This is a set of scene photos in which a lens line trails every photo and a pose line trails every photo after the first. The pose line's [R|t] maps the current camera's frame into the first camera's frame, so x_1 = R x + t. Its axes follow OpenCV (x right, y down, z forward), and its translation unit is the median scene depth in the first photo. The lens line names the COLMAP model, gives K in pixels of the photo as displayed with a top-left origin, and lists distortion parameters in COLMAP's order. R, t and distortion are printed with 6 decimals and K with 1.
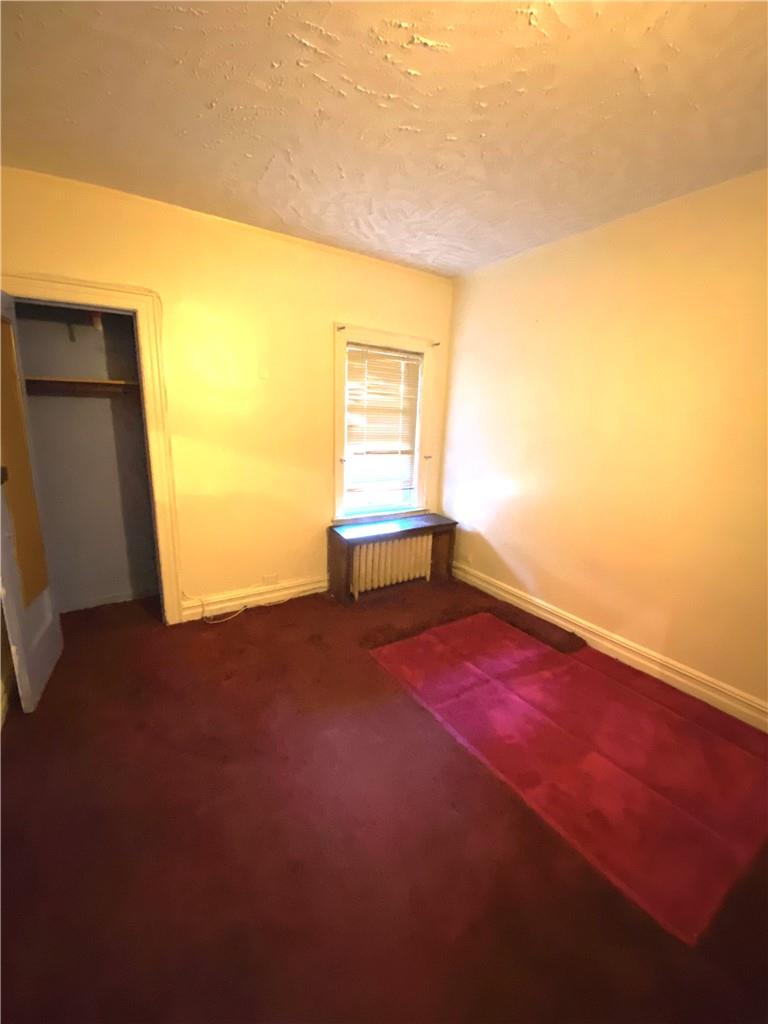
lens RADIAL K [[421.2, 0, 385.1], [0, 421.2, 512.5], [0, 0, 1]] dist [0.013250, -0.000638]
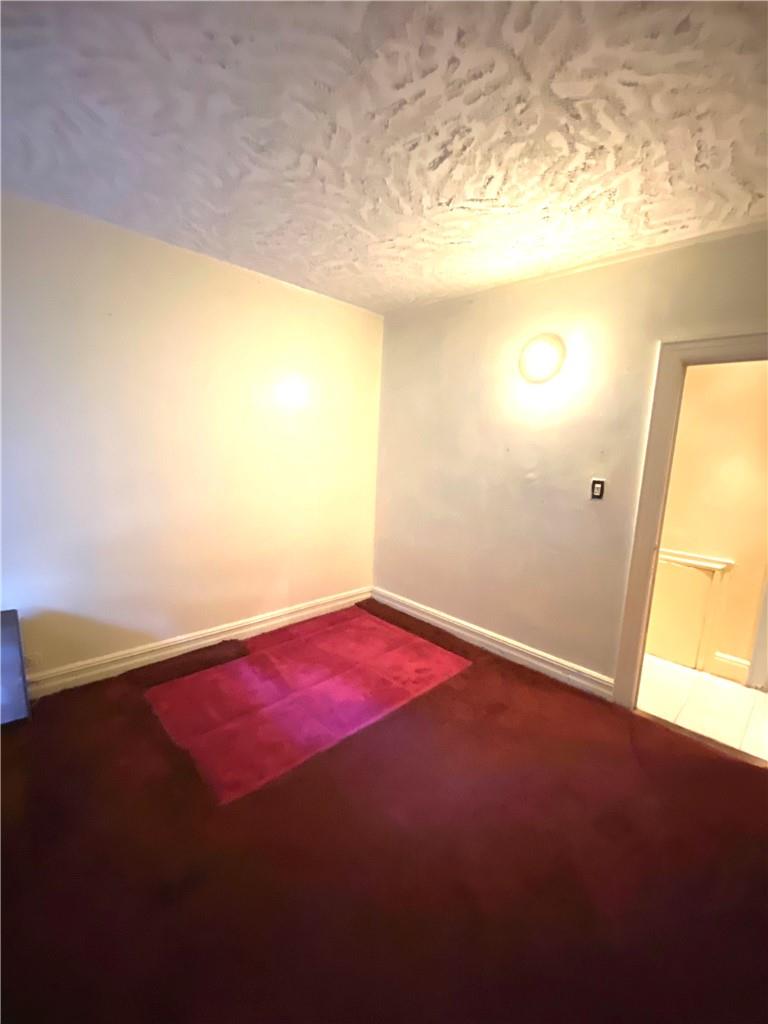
lens RADIAL K [[421.2, 0, 386.3], [0, 421.2, 513.7], [0, 0, 1]] dist [0.013250, -0.000638]
pose [[-0.208700, -0.199907, 0.957330, -0.597264], [0.160434, 0.958626, 0.235153, -0.205851], [-0.964731, 0.202664, -0.167993, 0.739309]]
